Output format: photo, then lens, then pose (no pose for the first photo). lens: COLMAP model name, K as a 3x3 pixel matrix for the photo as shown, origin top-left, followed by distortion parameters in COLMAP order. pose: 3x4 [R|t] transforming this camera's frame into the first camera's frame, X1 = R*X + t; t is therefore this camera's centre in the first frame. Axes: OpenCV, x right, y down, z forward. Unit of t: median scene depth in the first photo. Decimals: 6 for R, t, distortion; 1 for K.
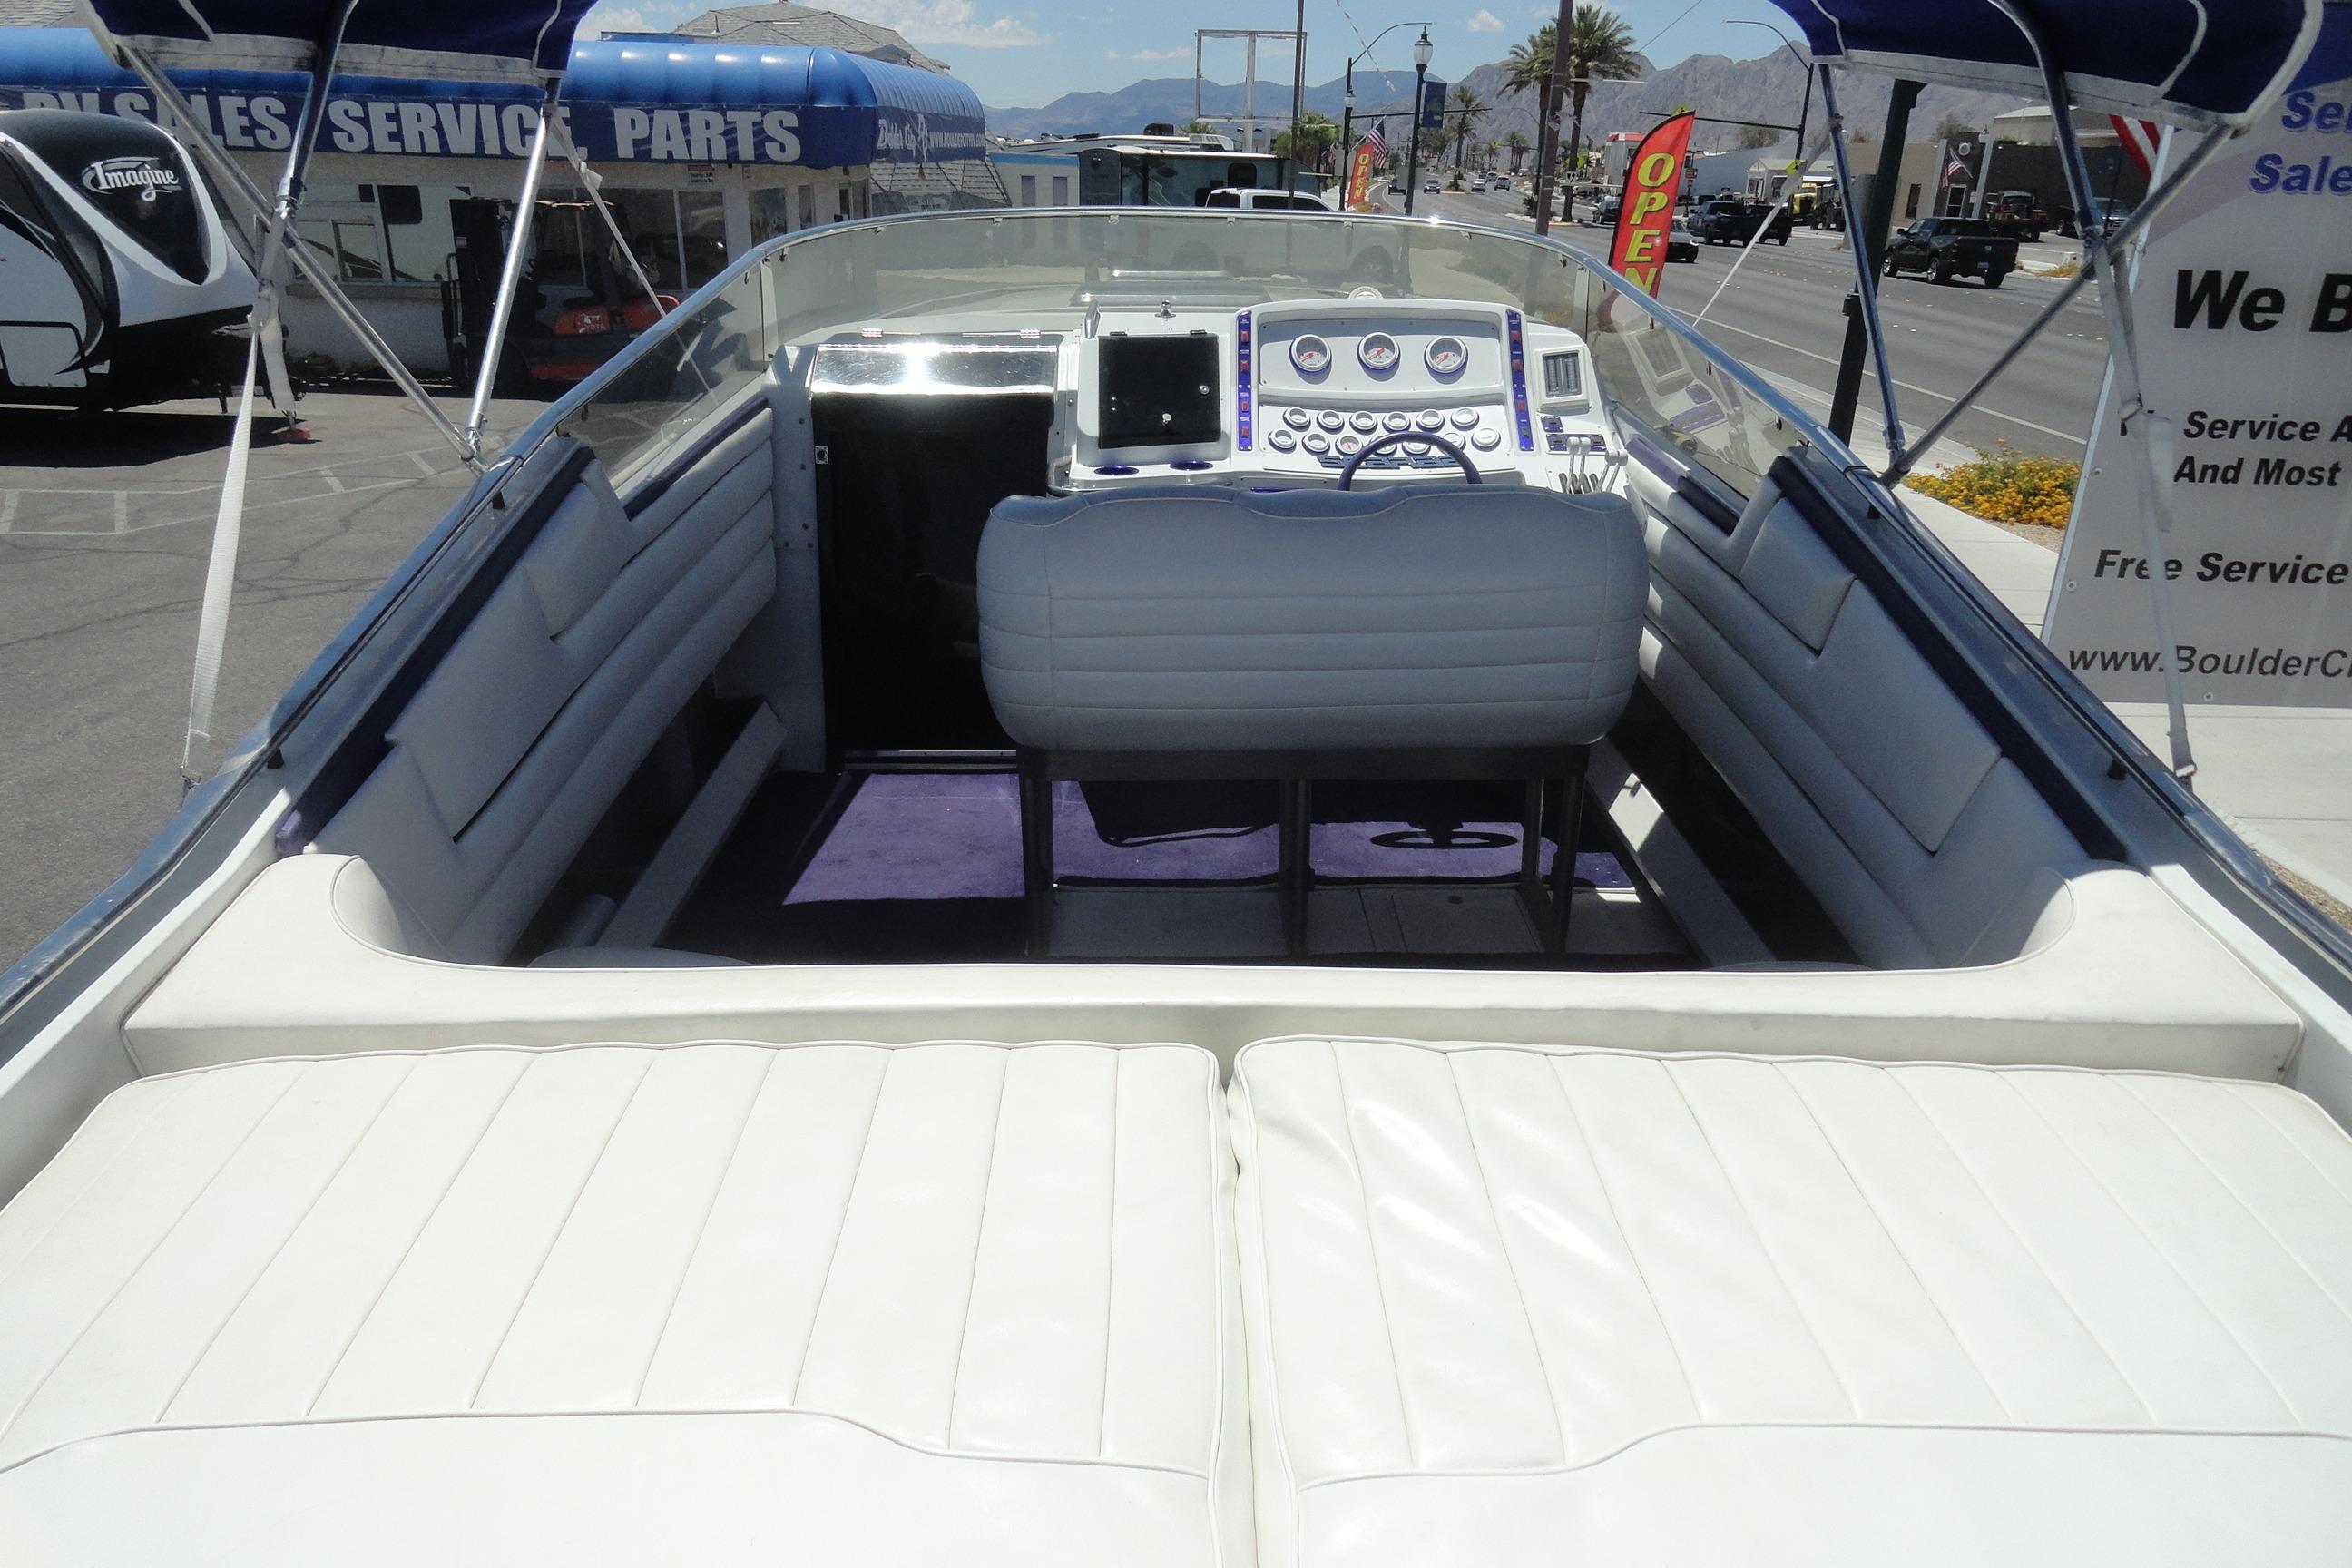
lens RADIAL K [[1608.7, 0, 1184.0], [0, 1608.7, 792.4], [0, 0, 1]] dist [-0.006322, 0.006903]
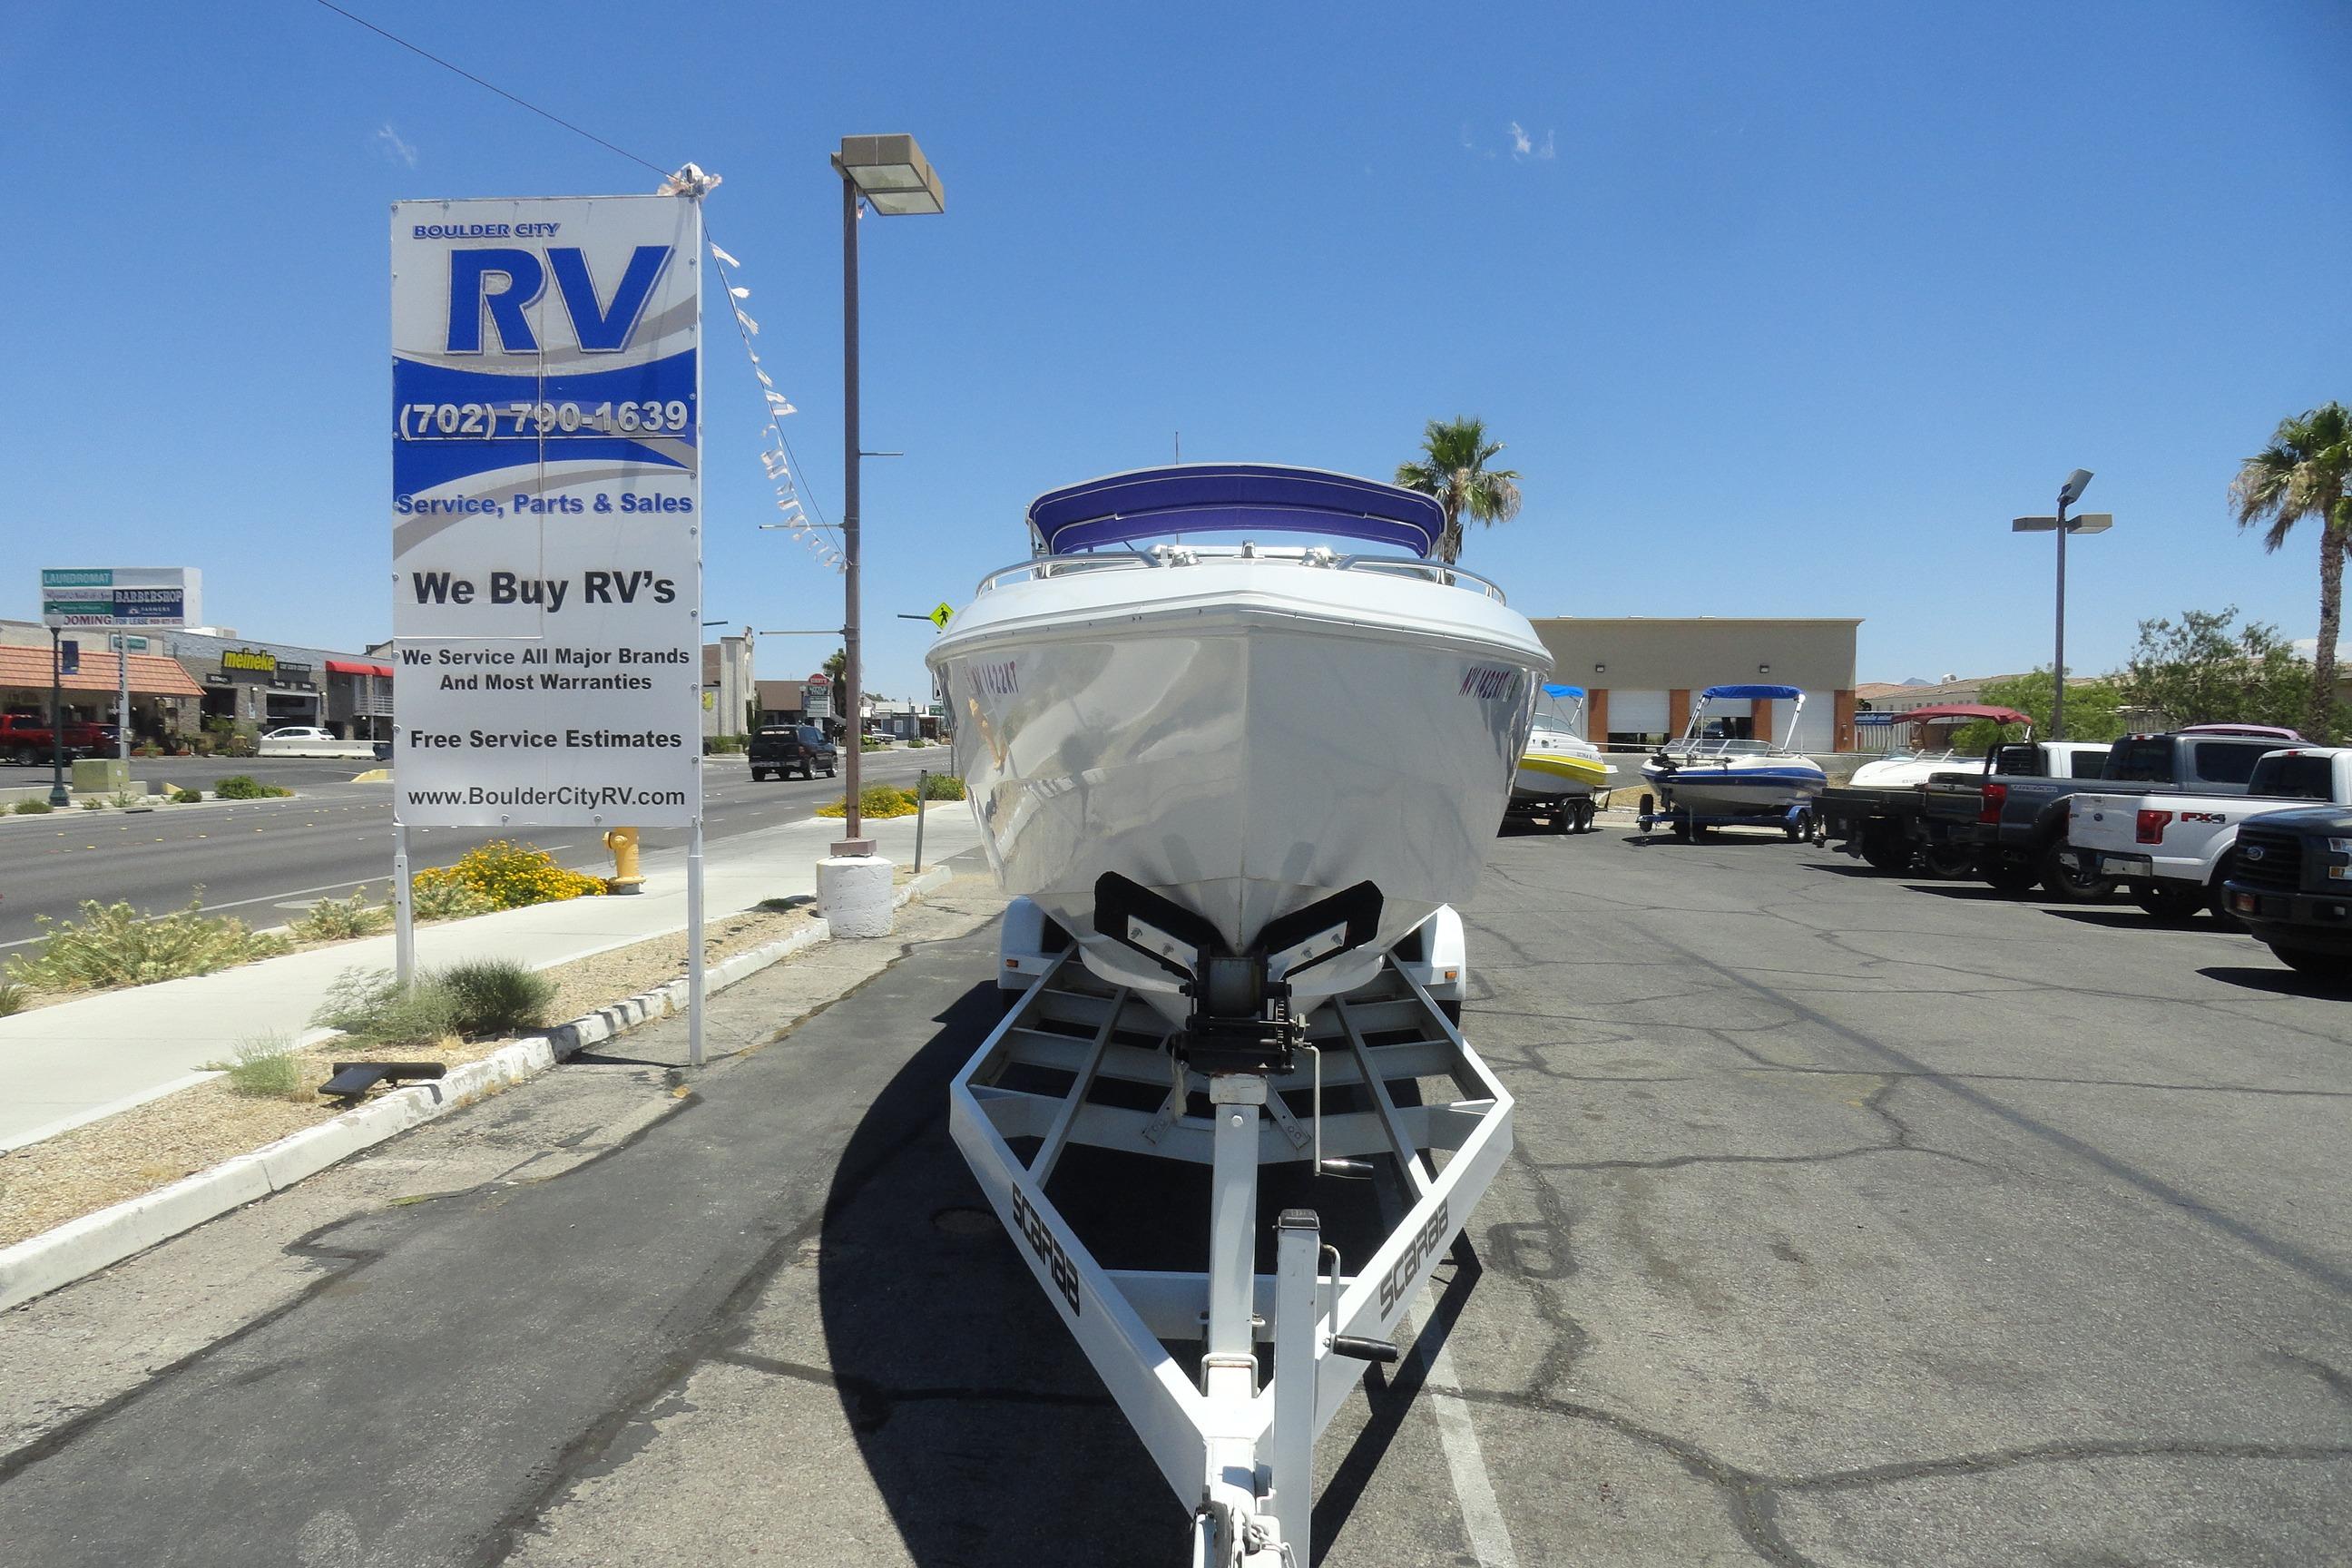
lens RADIAL K [[1608.7, 0, 1157.0], [0, 1608.7, 790.0], [0, 0, 1]] dist [-0.006322, 0.006903]
pose [[0.999155, -0.023366, -0.033821, 1.718904], [0.008669, 0.924012, -0.382265, 0.686596], [0.040183, 0.381648, 0.923434, -0.629310]]
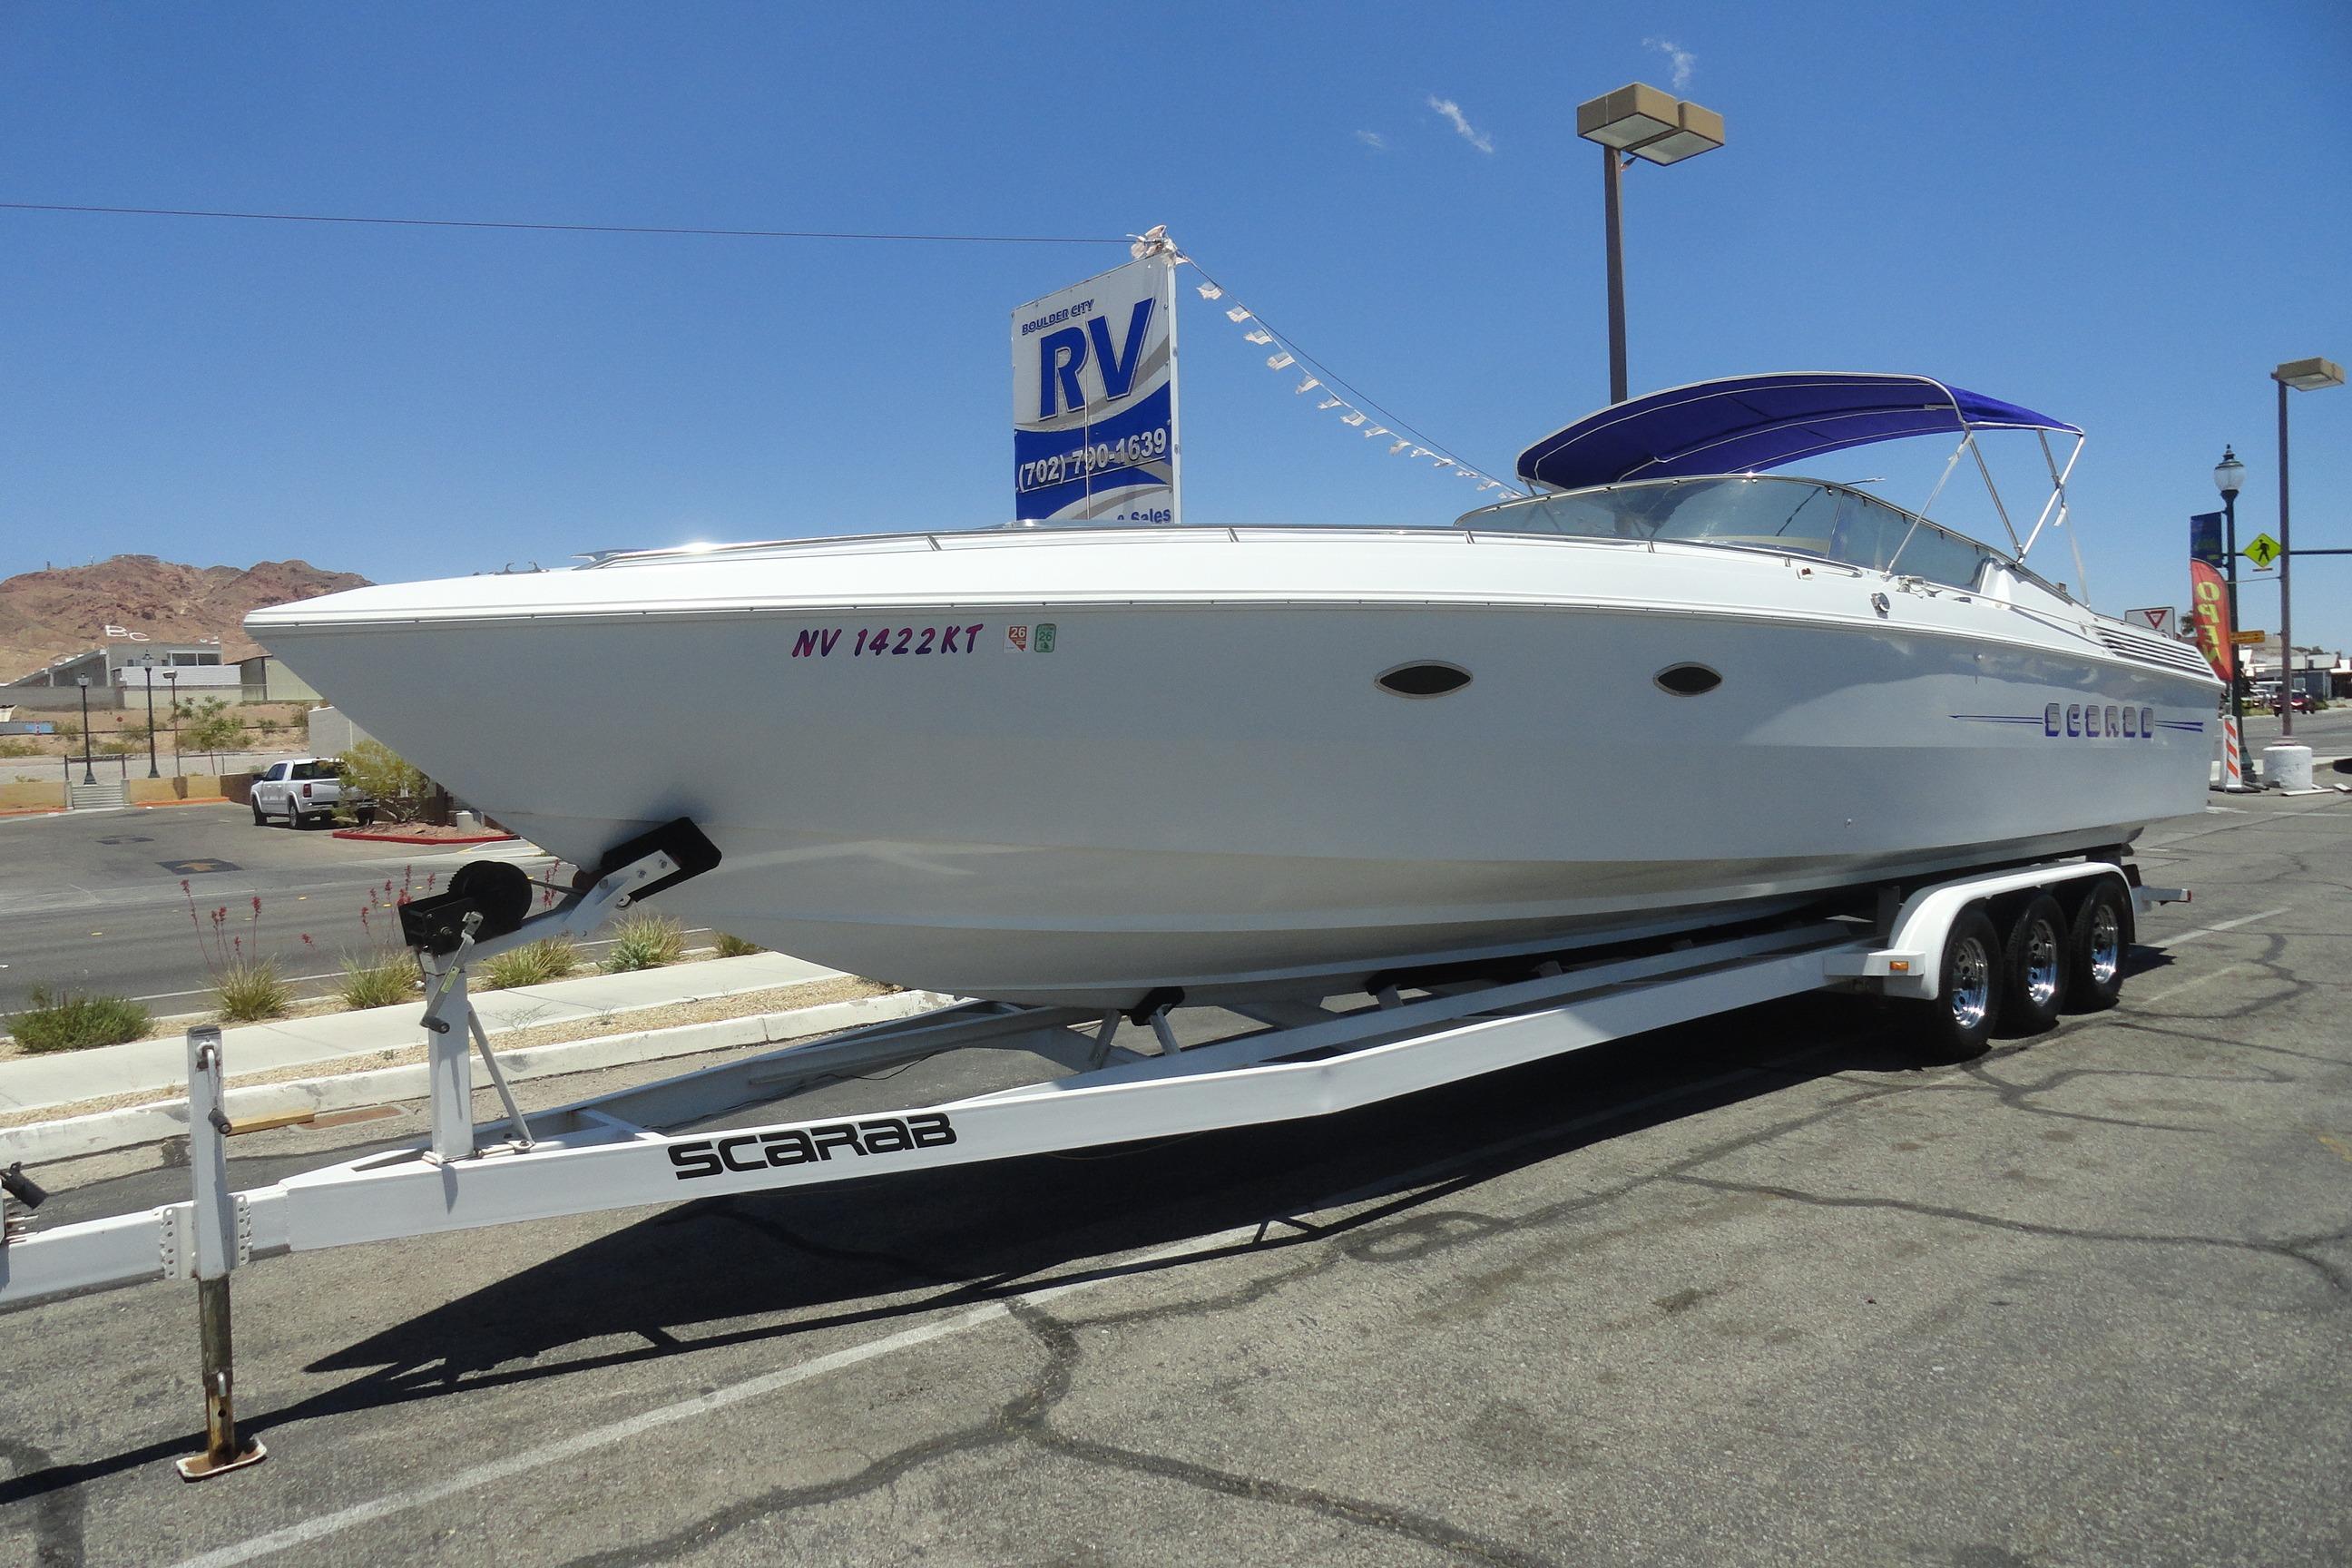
lens RADIAL K [[1608.7, 0, 1210.7], [0, 1608.7, 795.7], [0, 0, 1]] dist [-0.006322, 0.006903]
pose [[0.693740, -0.026021, -0.719755, 2.817263], [-0.245410, 0.931003, -0.270198, 0.585239], [0.677125, 0.364082, 0.639488, -0.243219]]
